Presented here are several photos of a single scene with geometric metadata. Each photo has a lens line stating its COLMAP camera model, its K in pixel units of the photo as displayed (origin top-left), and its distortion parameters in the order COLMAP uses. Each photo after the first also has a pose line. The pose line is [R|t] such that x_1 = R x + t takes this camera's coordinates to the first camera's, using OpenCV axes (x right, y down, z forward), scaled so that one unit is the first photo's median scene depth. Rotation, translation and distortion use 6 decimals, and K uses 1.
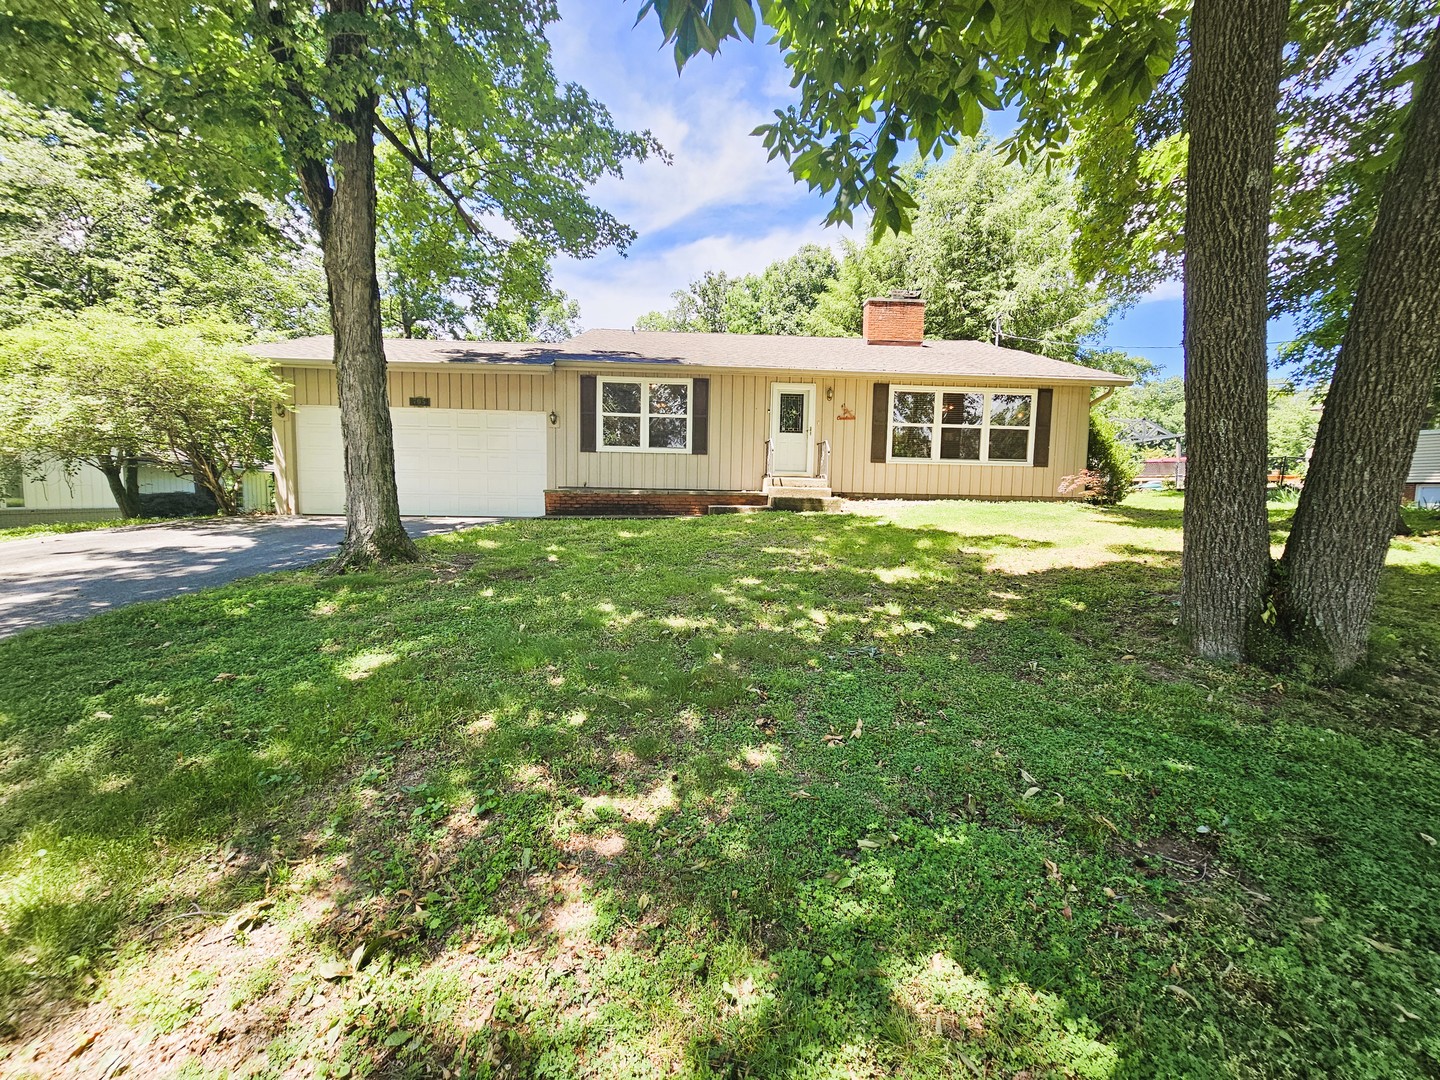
lens RADIAL K [[585.3, 0, 722.6], [0, 585.3, 541.0], [0, 0, 1]] dist [-0.001310, -0.000101]
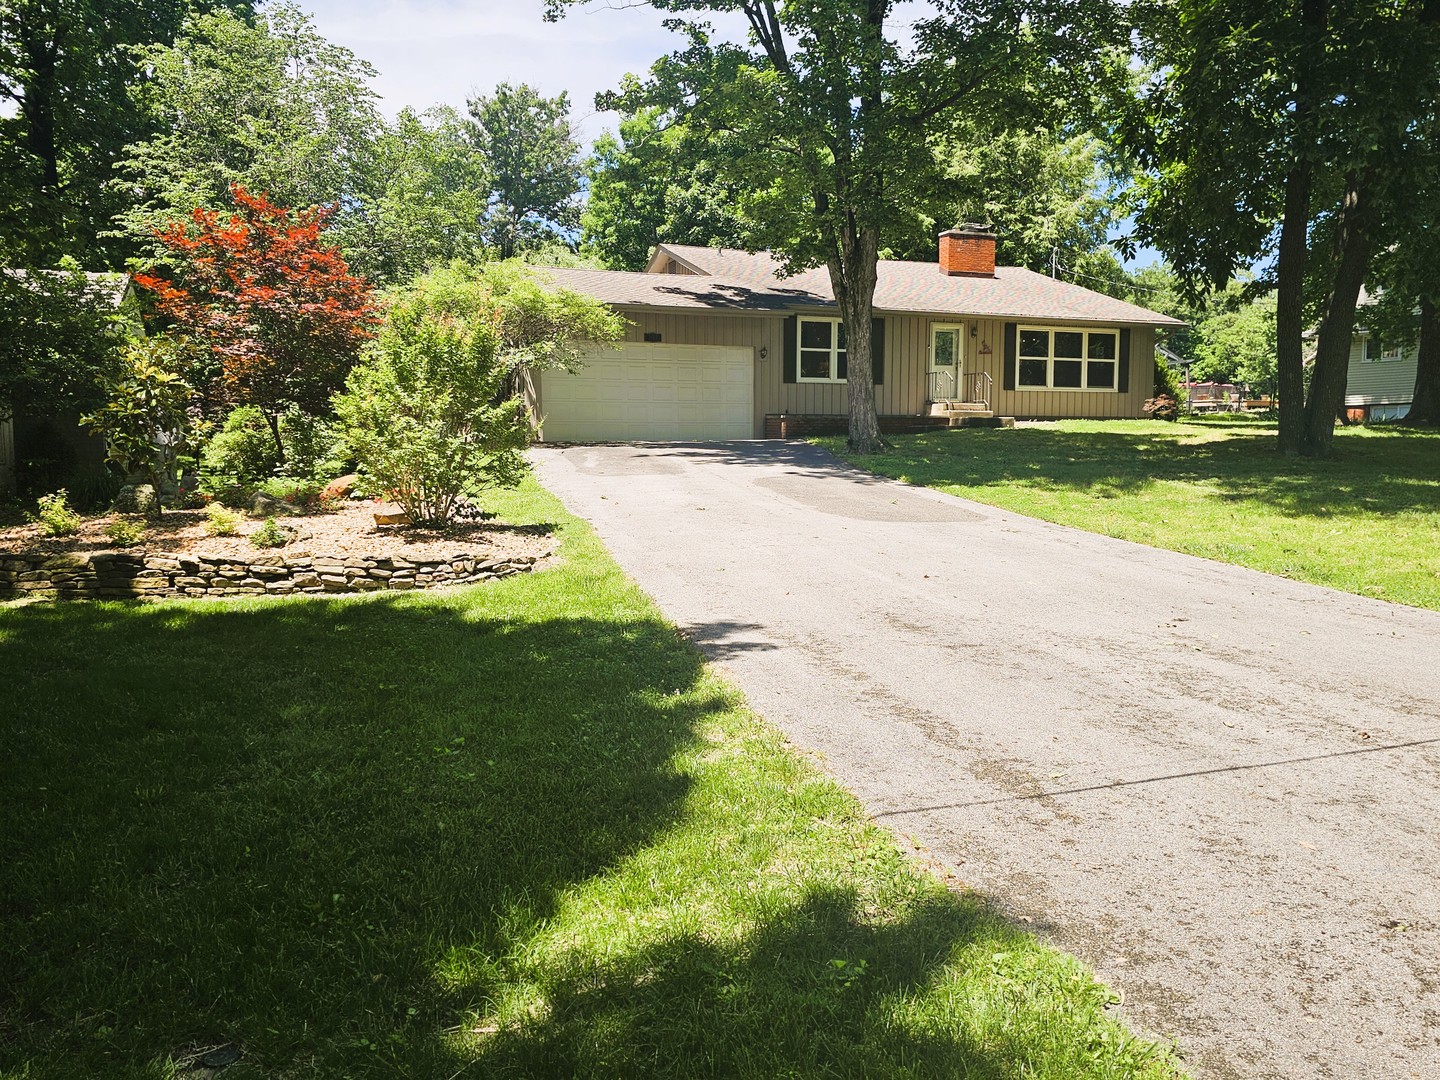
lens RADIAL K [[1098.1, 0, 718.3], [0, 1098.1, 547.0], [0, 0, 1]] dist [0.029262, -0.005385]
pose [[0.946987, -0.052872, 0.316892, -1.027589], [0.050312, 0.998601, 0.016262, 0.119244], [-0.317309, 0.000543, 0.948322, -0.940605]]
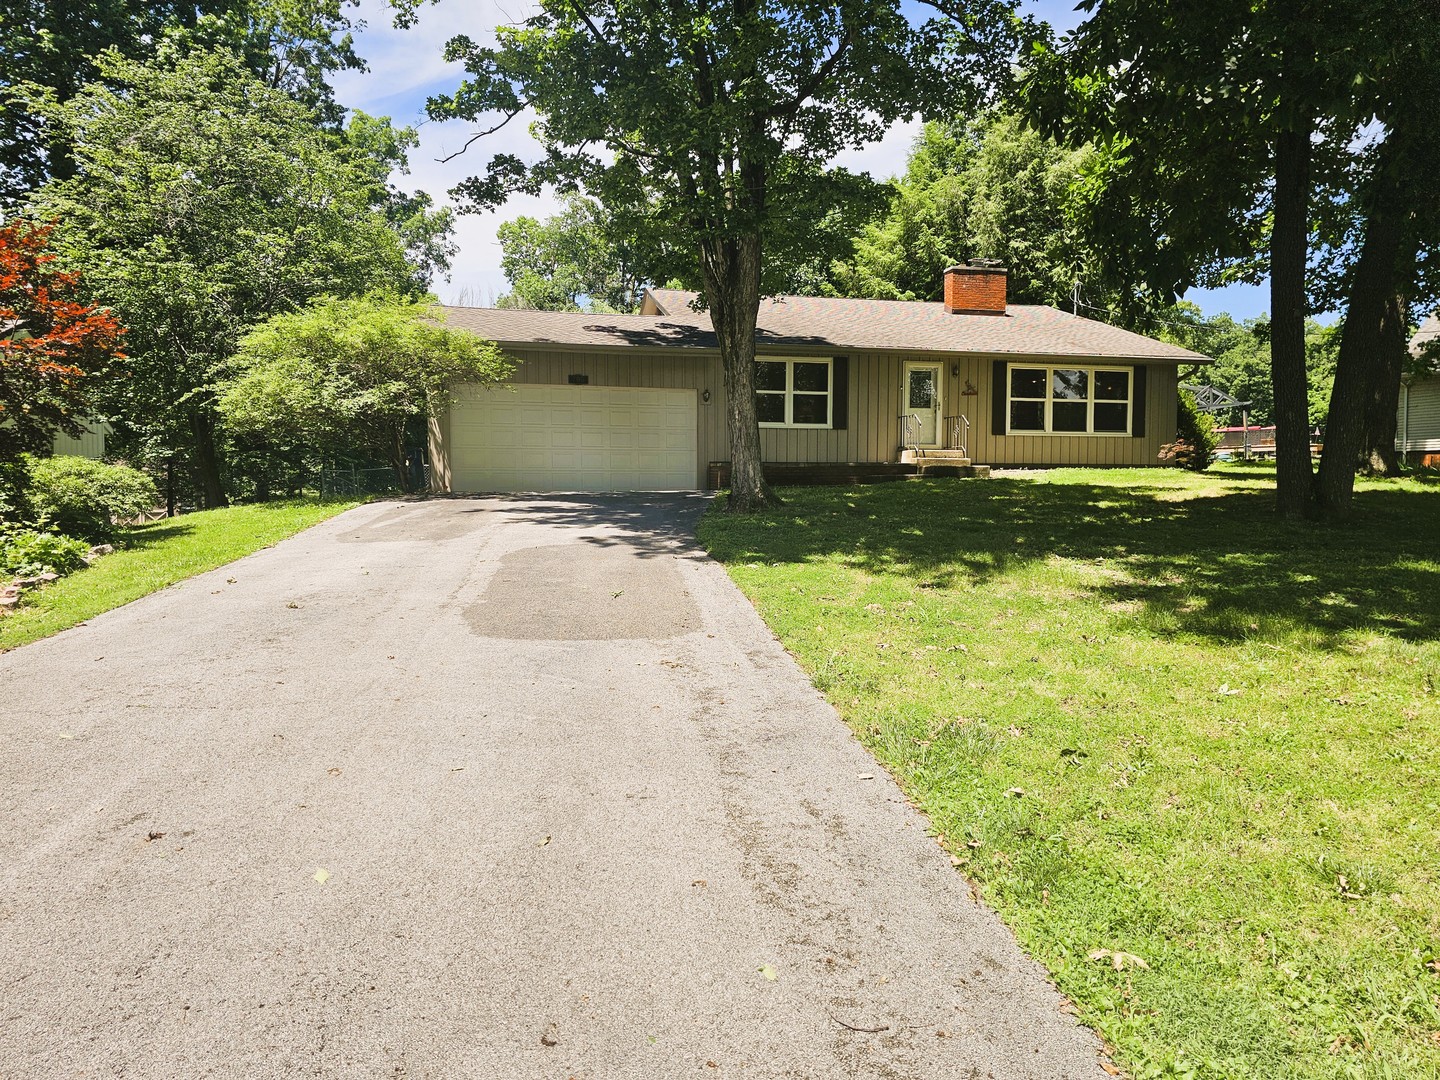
lens RADIAL K [[948.3, 0, 718.8], [0, 948.3, 530.9], [0, 0, 1]] dist [0.032818, 0.002760]
pose [[0.985195, -0.027047, 0.169292, -0.542236], [0.033225, 0.998877, -0.033768, 0.083963], [-0.168189, 0.038893, 0.984987, -0.626404]]
